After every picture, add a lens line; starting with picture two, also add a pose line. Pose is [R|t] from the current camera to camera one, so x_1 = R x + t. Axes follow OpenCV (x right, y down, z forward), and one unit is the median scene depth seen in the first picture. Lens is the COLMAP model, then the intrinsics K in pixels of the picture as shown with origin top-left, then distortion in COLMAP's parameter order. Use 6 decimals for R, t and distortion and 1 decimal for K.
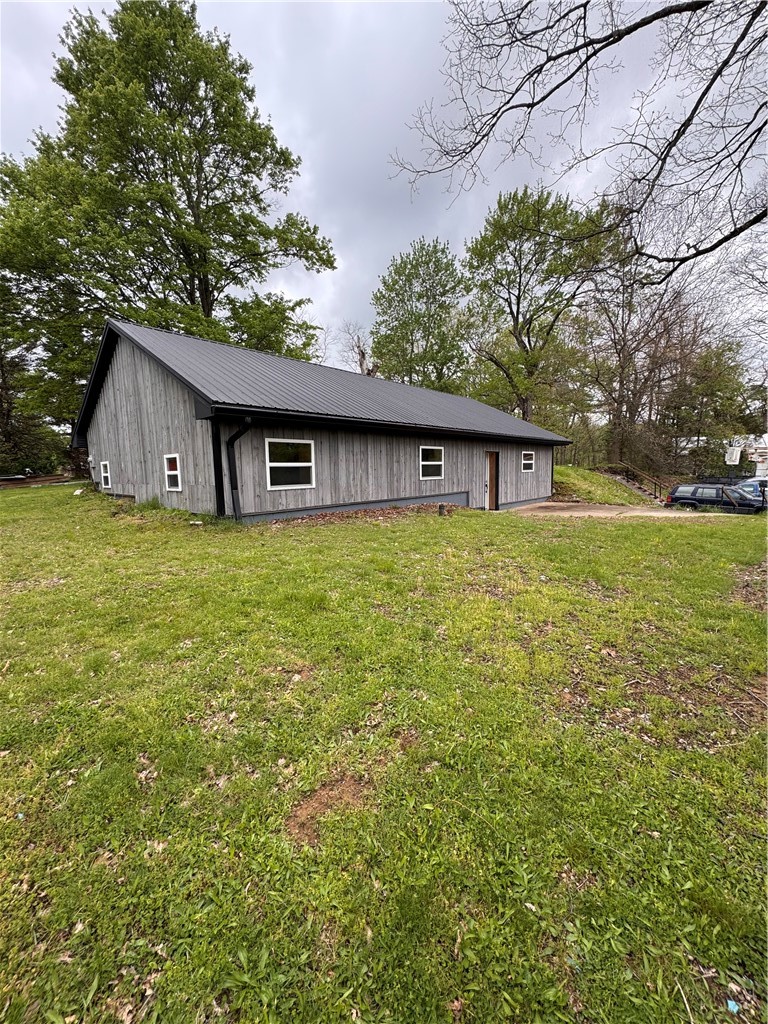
lens RADIAL K [[411.8, 0, 385.6], [0, 411.8, 512.2], [0, 0, 1]] dist [-0.003721, -0.000417]
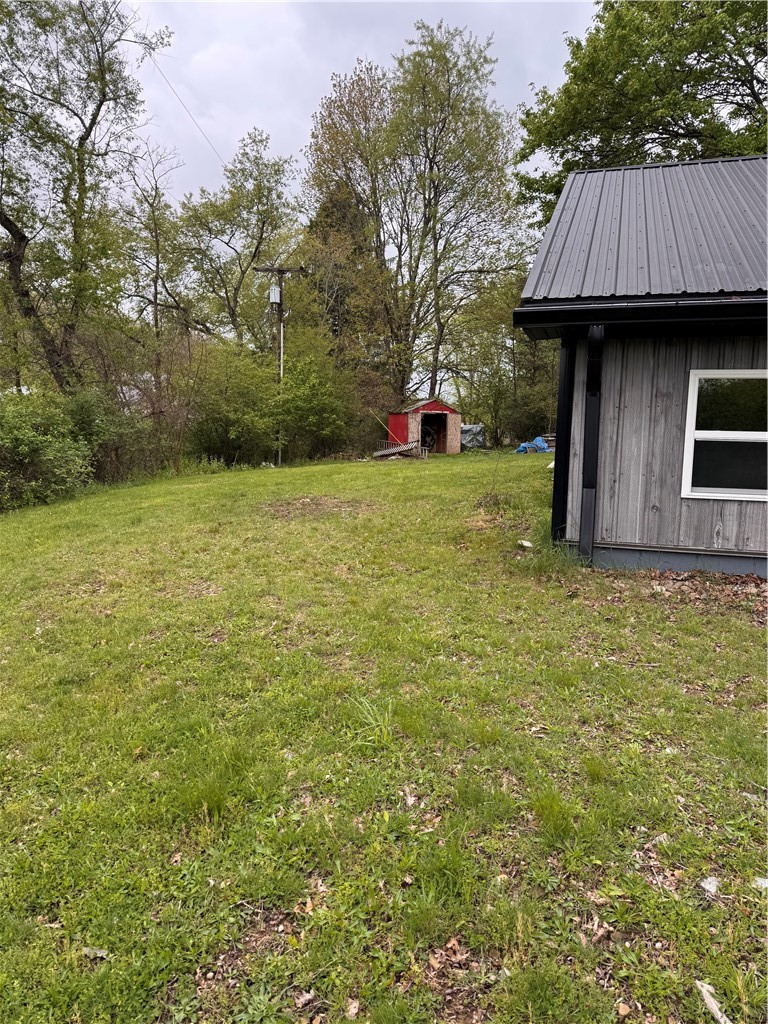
lens RADIAL K [[801.7, 0, 385.2], [0, 801.7, 513.4], [0, 0, 1]] dist [0.016739, 0.009508]
pose [[0.383783, 0.113316, -0.916444, 0.305639], [-0.129556, 0.989233, 0.068062, -0.048181], [0.914290, 0.092610, 0.394332, 0.373971]]
